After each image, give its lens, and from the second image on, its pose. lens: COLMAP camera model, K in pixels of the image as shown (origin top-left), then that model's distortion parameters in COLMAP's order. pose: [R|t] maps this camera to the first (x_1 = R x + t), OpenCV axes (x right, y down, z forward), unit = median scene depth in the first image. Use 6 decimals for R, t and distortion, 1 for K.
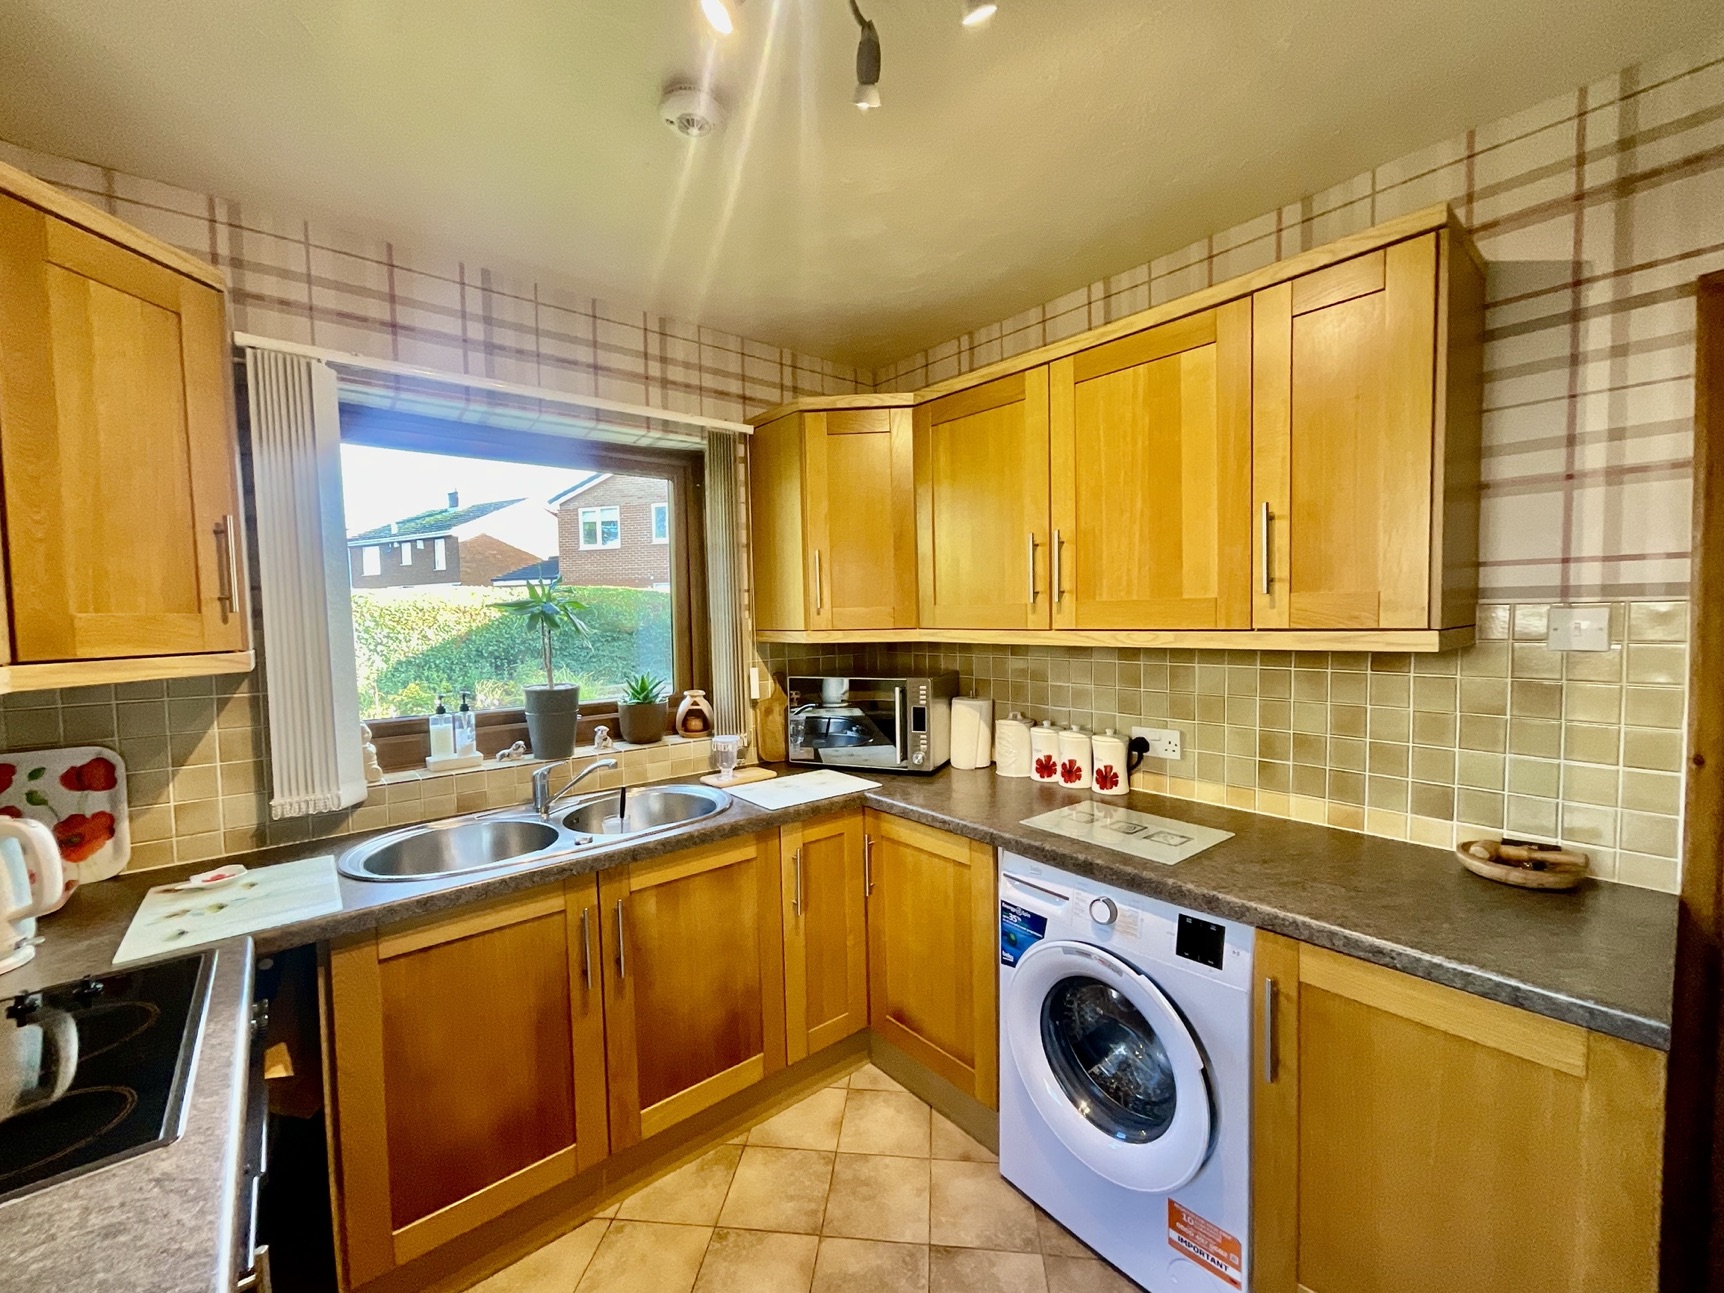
lens RADIAL K [[692.9, 0, 862.0], [0, 692.9, 646.5], [0, 0, 1]] dist [-0.001171, 0.000291]
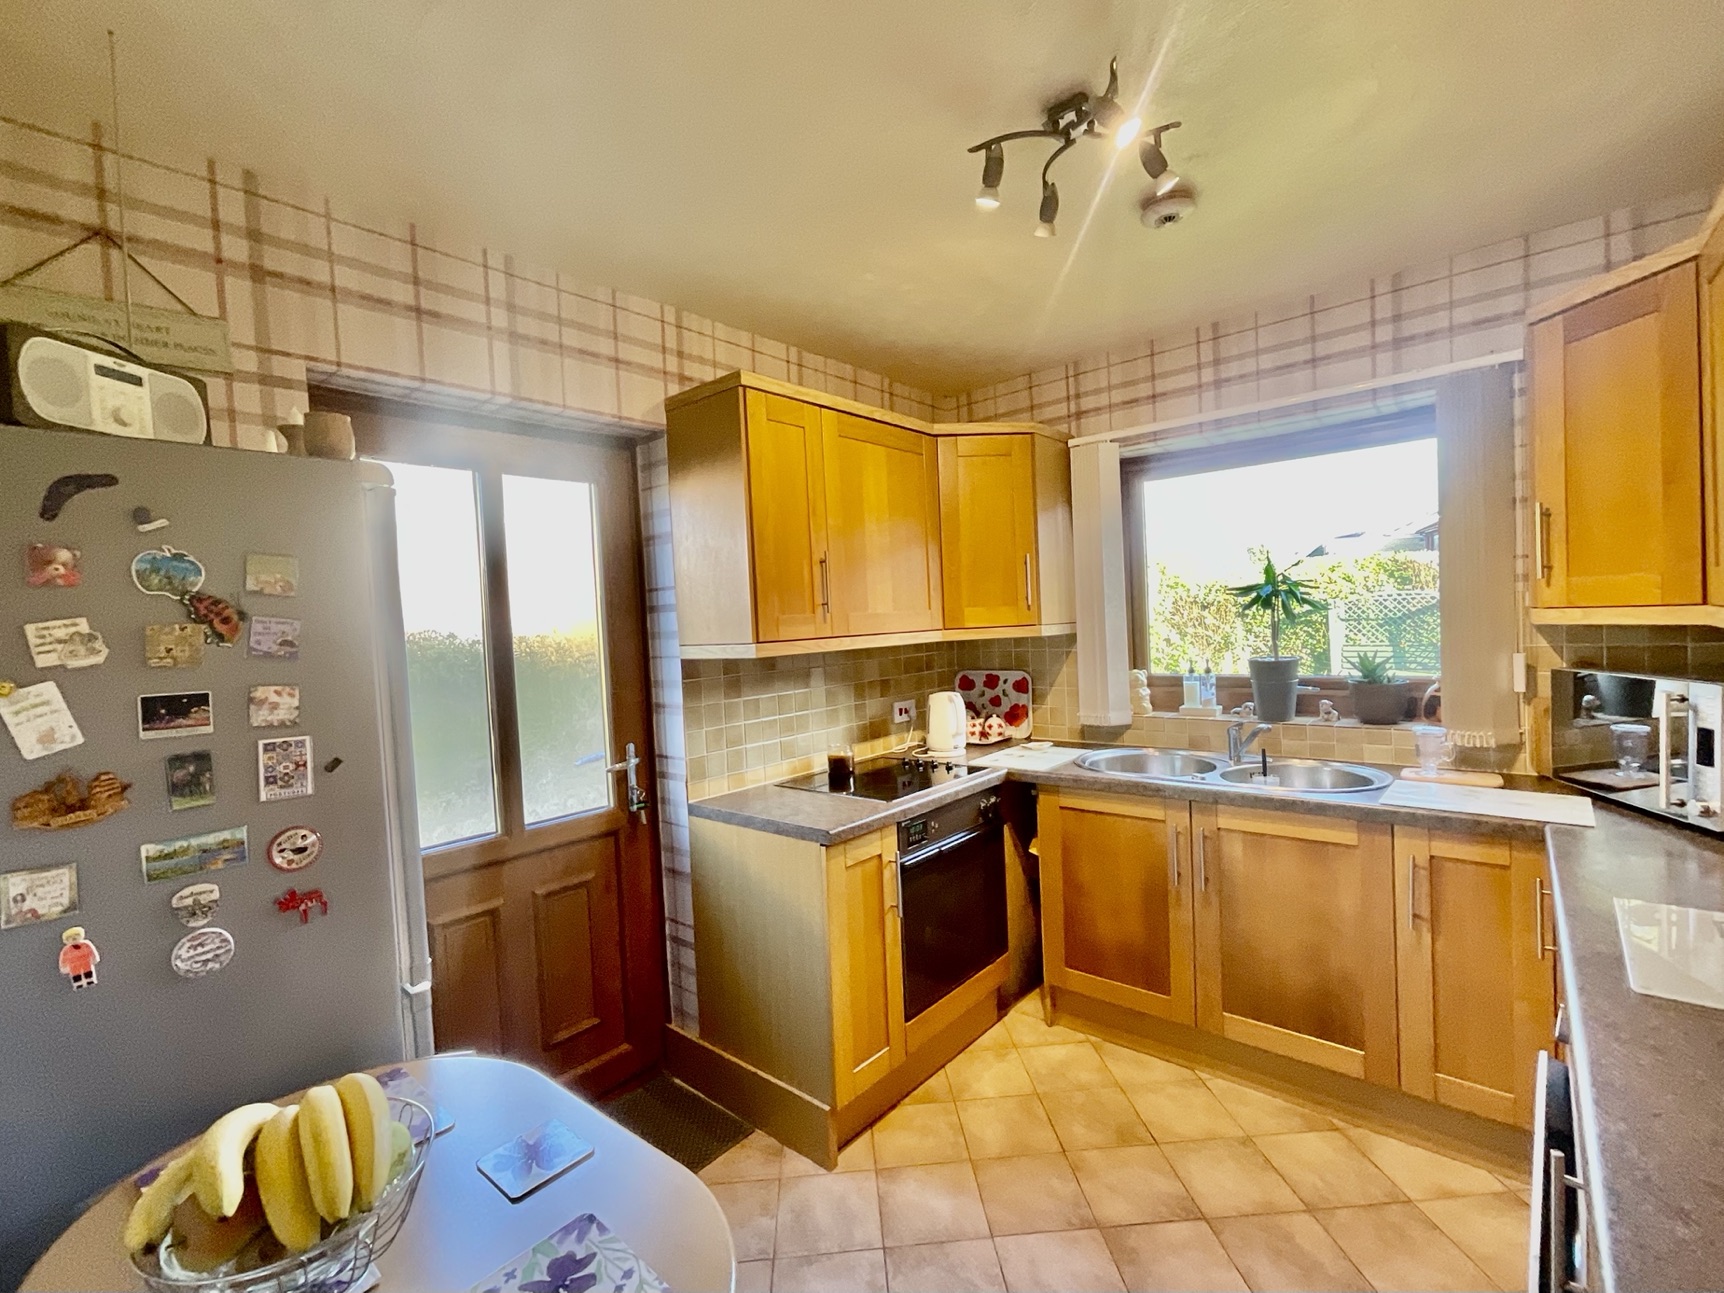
lens RADIAL K [[692.9, 0, 862.0], [0, 692.9, 646.5], [0, 0, 1]] dist [-0.001171, 0.000291]
pose [[0.194612, 0.045536, -0.979823, 0.700096], [-0.006813, 0.998960, 0.045073, -0.012258], [0.980857, -0.002096, 0.194720, 0.149919]]
